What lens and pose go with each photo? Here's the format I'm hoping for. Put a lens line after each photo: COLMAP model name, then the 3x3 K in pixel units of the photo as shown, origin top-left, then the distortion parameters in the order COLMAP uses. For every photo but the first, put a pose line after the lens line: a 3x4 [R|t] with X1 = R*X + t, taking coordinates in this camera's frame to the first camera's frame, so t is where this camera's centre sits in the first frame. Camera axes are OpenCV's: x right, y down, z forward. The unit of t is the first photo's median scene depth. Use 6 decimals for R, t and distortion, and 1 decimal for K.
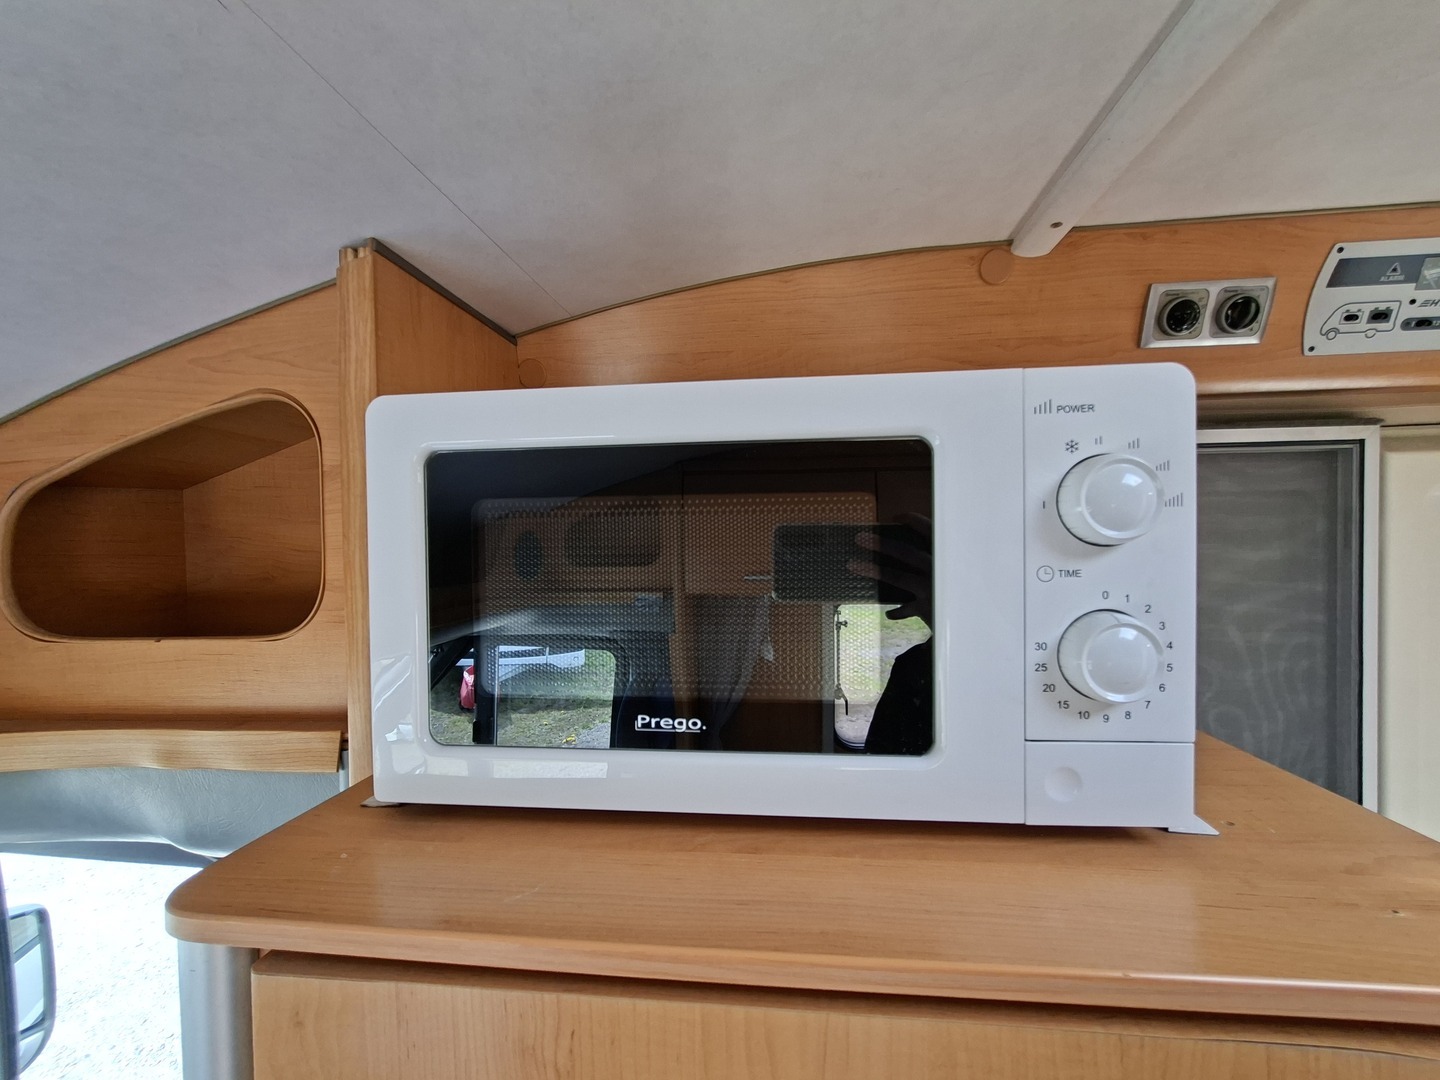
lens RADIAL K [[570.1, 0, 730.6], [0, 570.1, 544.4], [0, 0, 1]] dist [-0.000885, 0.001875]
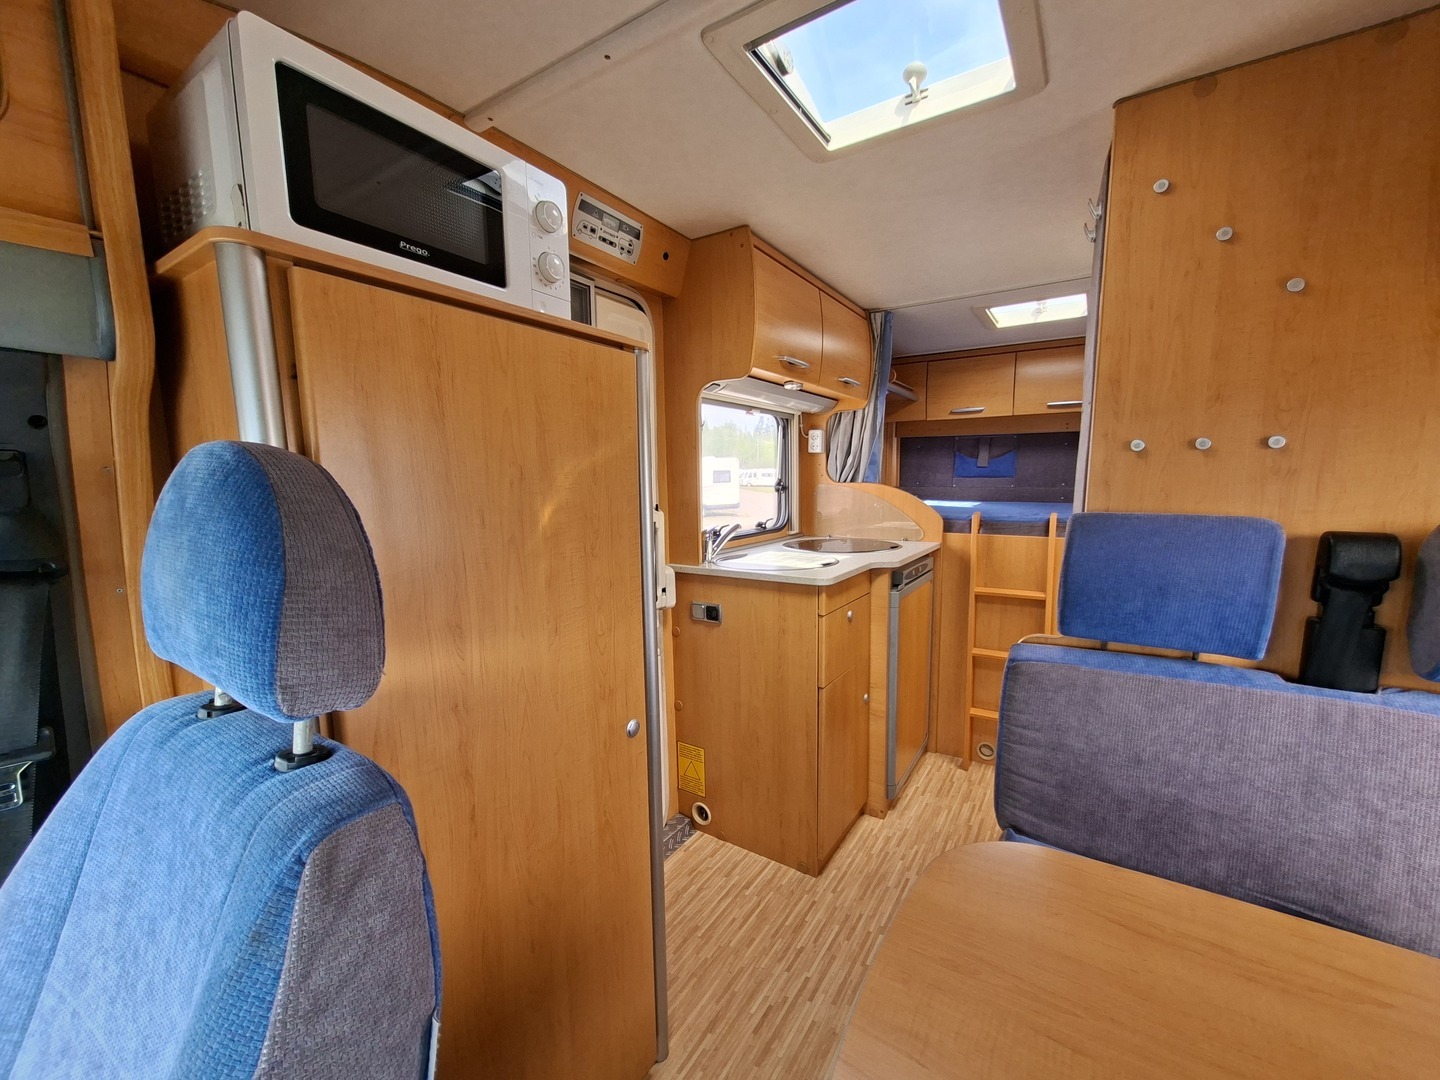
lens RADIAL K [[570.1, 0, 730.4], [0, 570.1, 544.8], [0, 0, 1]] dist [-0.000885, 0.001875]
pose [[0.449313, -0.101755, 0.887561, -0.966304], [0.008782, 0.993947, 0.109506, 0.709838], [-0.893331, -0.041408, 0.447487, -0.725034]]
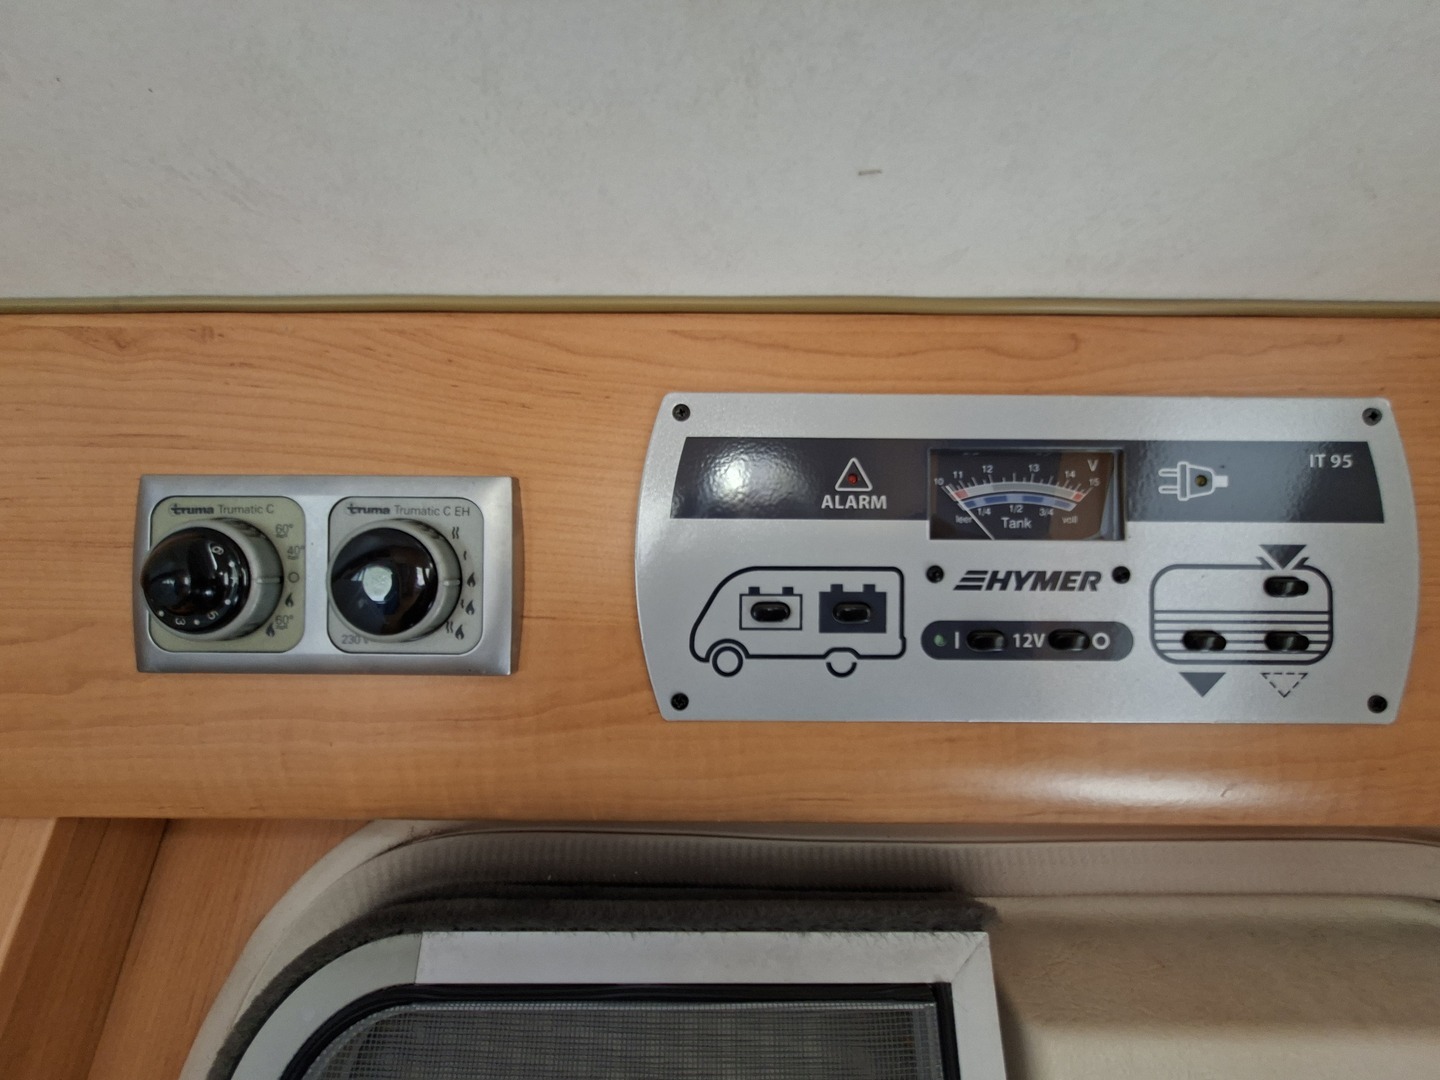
lens RADIAL K [[570.1, 0, 721.7], [0, 570.1, 538.3], [0, 0, 1]] dist [-0.000885, 0.001875]
pose [[0.995360, 0.047716, 0.083553, 1.038809], [-0.016092, 0.938695, -0.344373, -0.329019], [-0.094863, 0.341431, 0.935108, 0.702096]]
